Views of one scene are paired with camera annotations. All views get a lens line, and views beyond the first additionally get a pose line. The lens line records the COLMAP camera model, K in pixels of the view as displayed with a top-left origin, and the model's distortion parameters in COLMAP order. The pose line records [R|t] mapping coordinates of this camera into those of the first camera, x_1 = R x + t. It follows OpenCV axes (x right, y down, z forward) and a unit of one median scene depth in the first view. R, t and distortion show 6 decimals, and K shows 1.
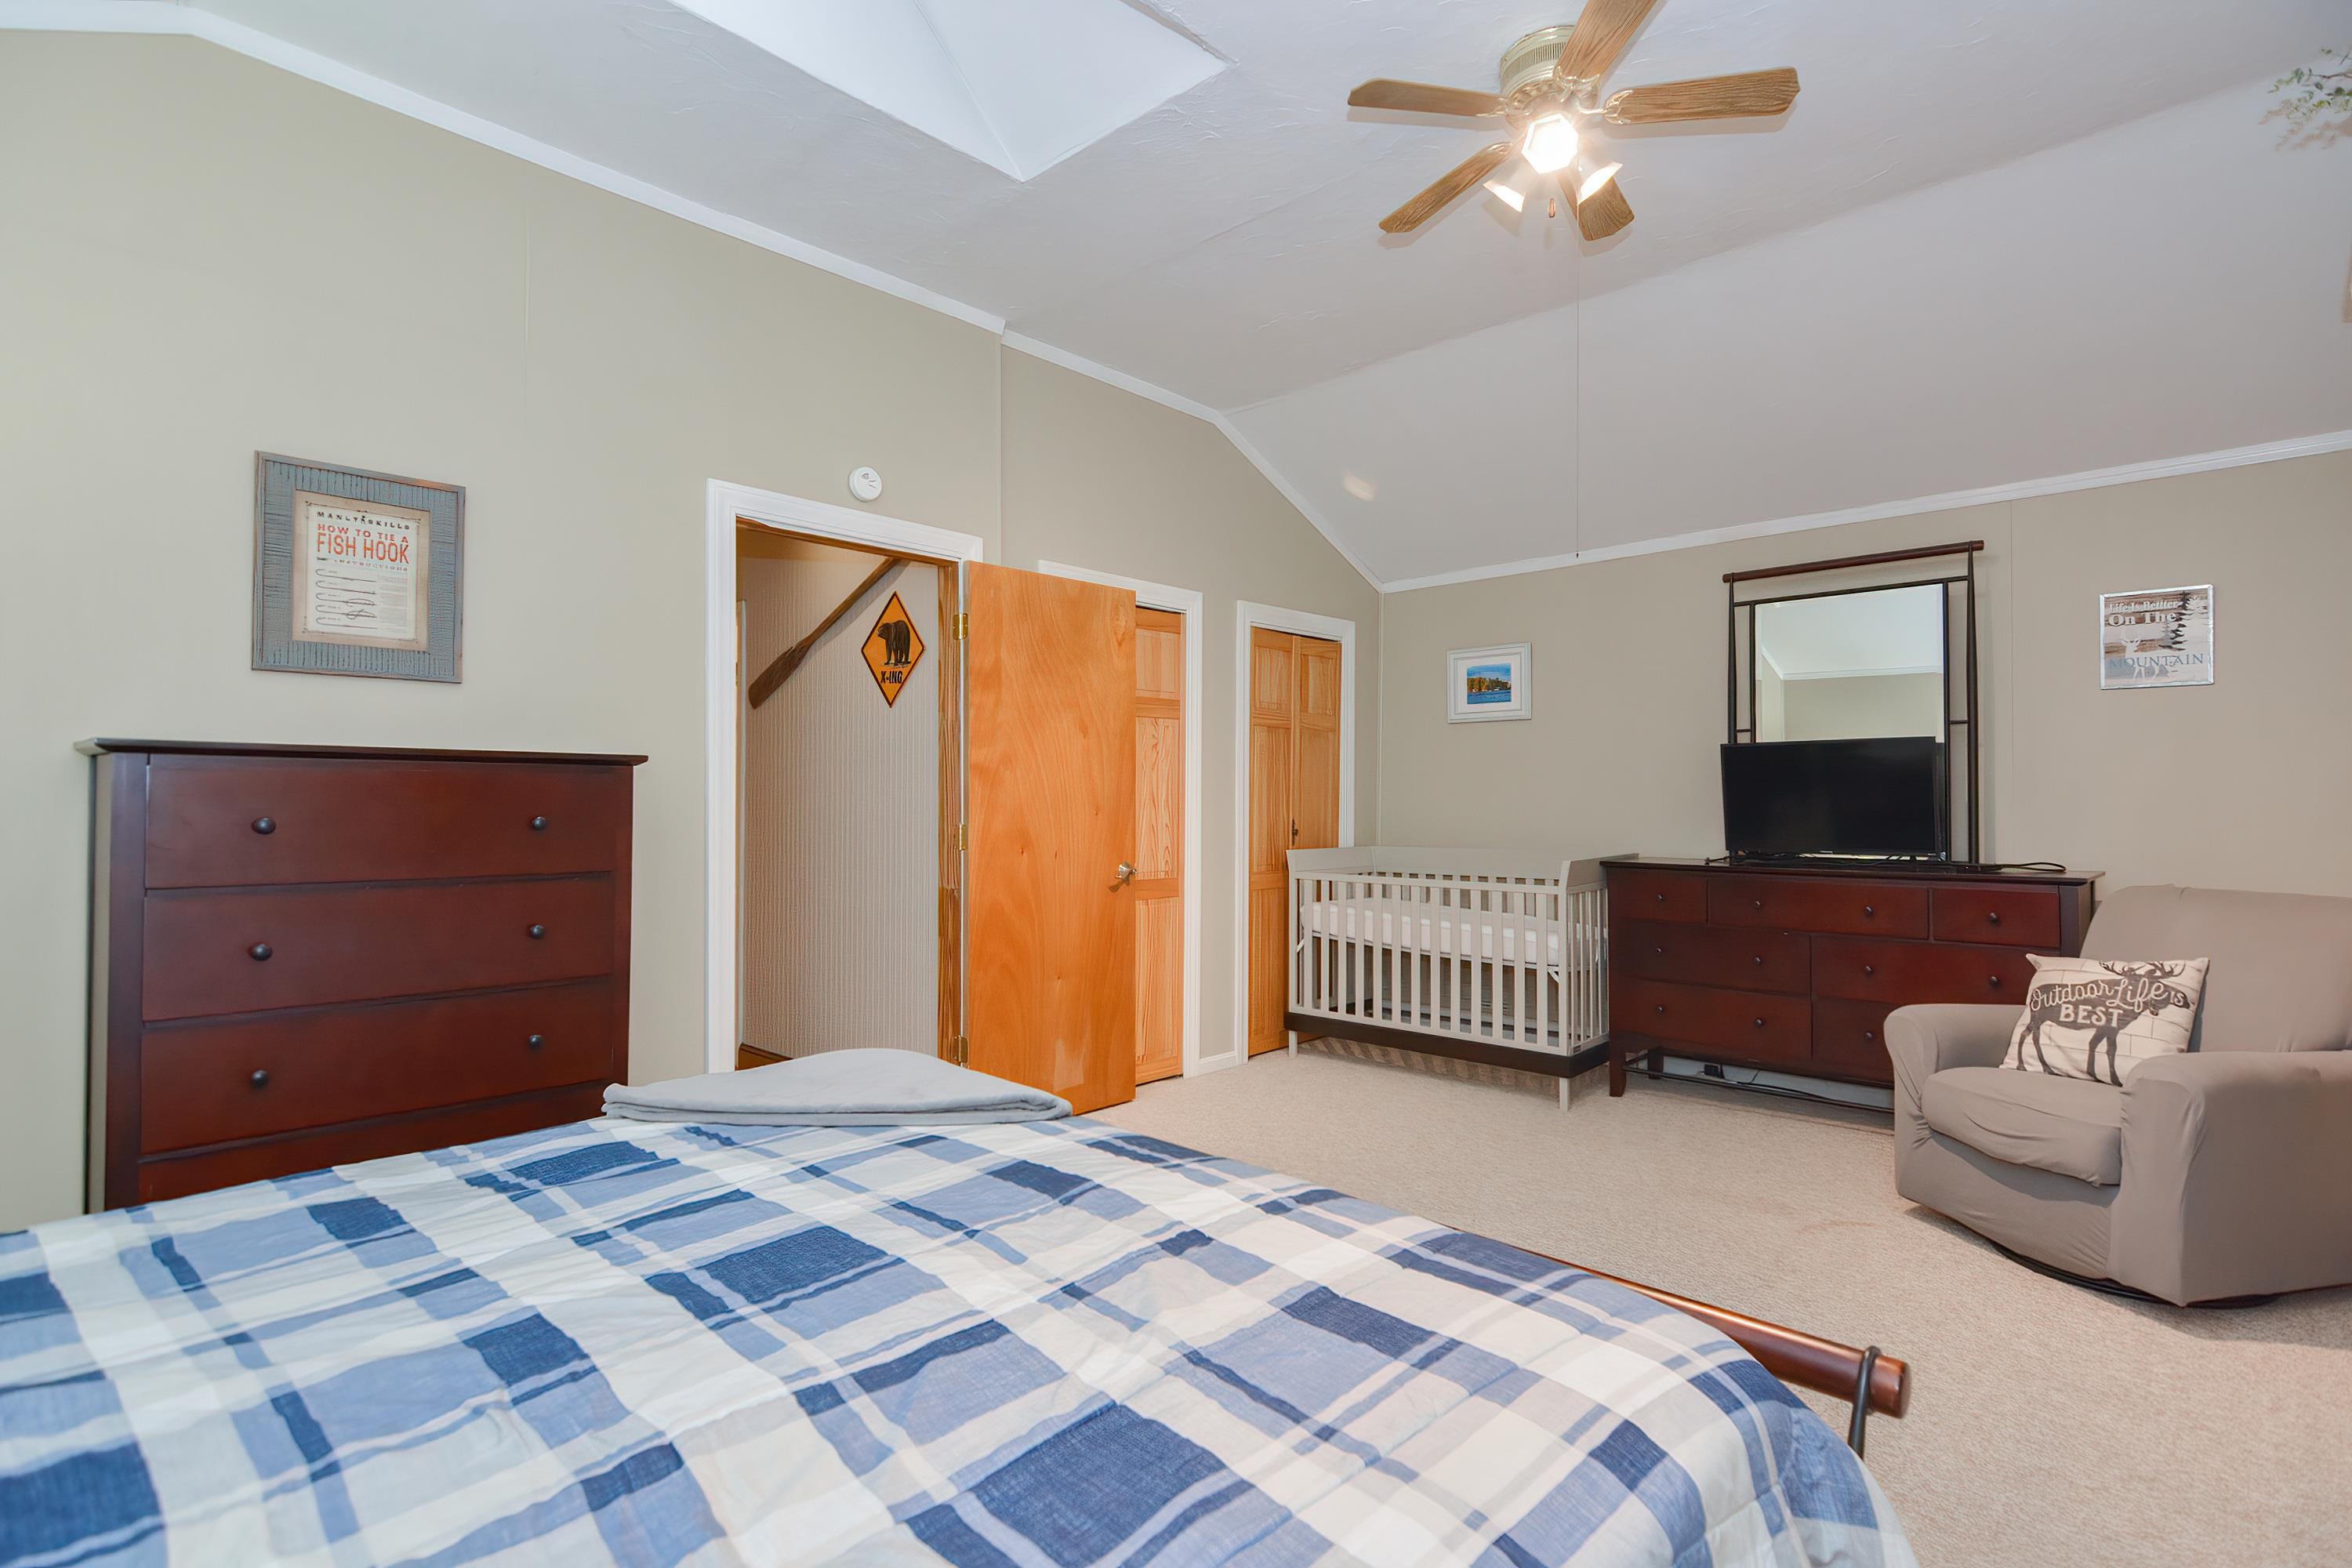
lens RADIAL K [[1145.0, 0, 1182.2], [0, 1145.0, 779.0], [0, 0, 1]] dist [0.000141, -0.000298]
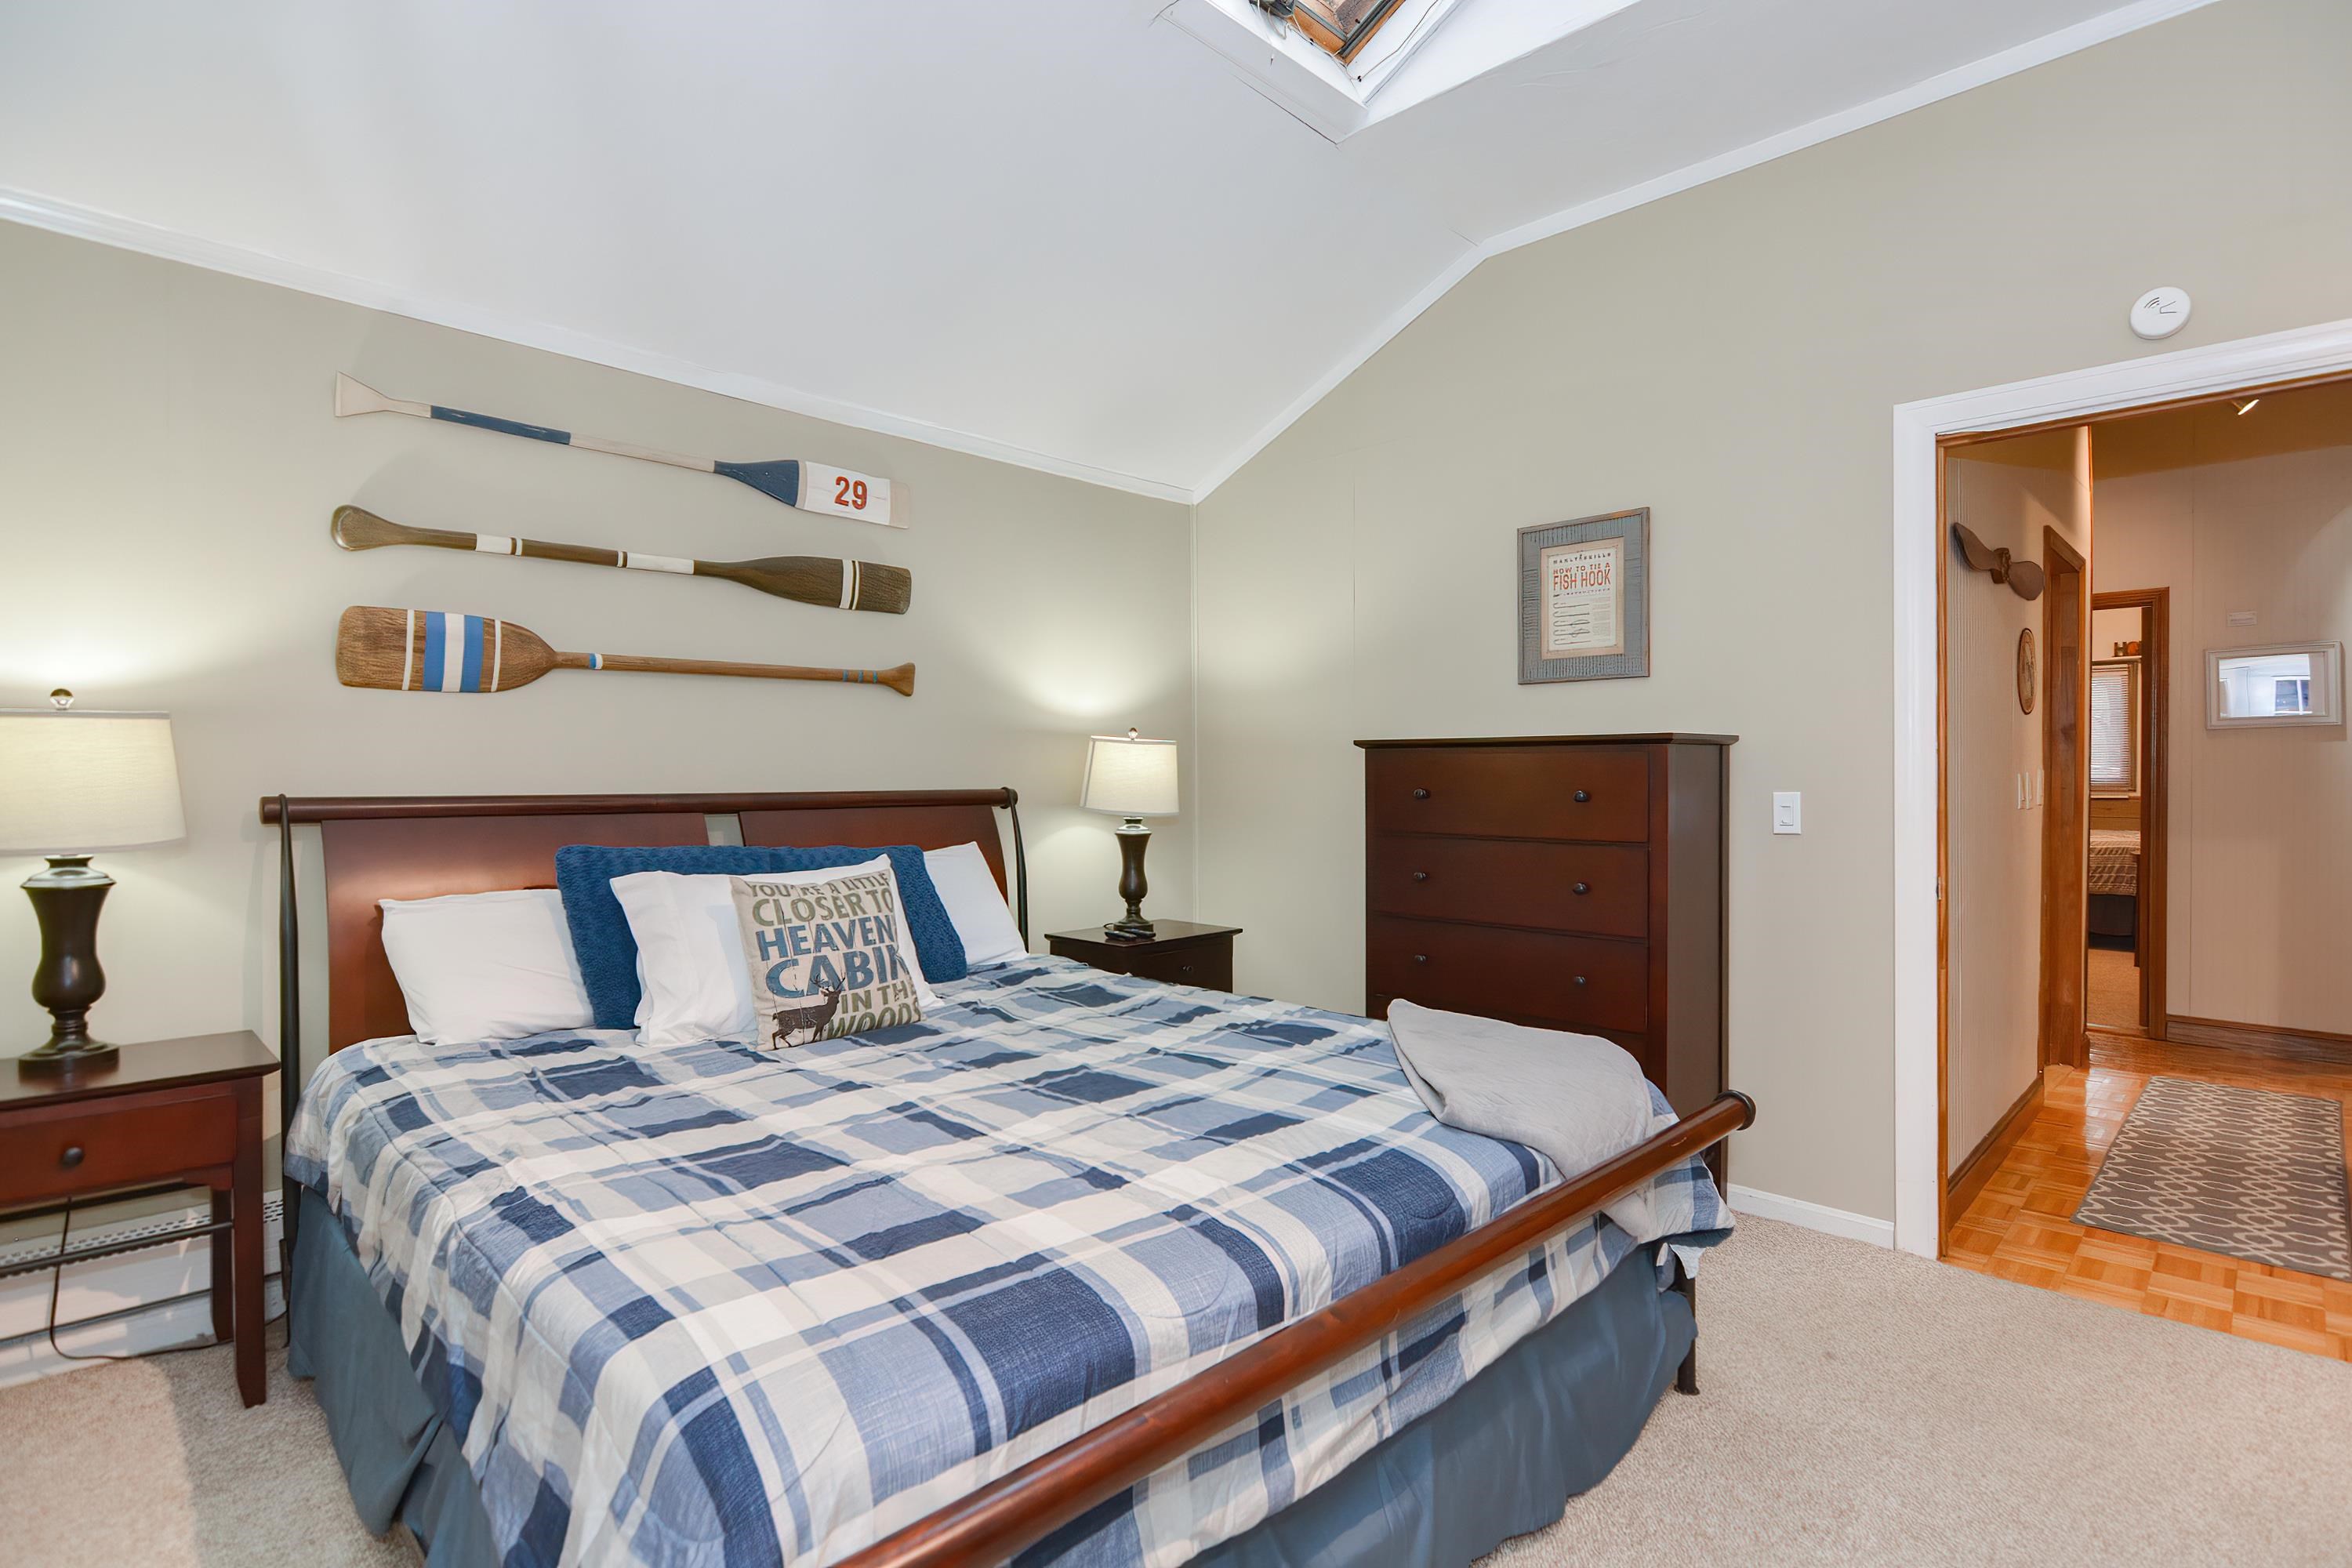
lens RADIAL K [[1145.0, 0, 1183.1], [0, 1145.0, 792.2], [0, 0, 1]] dist [0.000141, -0.000298]
pose [[-0.028363, 0.010284, -0.999545, 0.858910], [0.015850, 0.999826, 0.009838, 0.023190], [0.999472, -0.015564, -0.028521, 0.886099]]
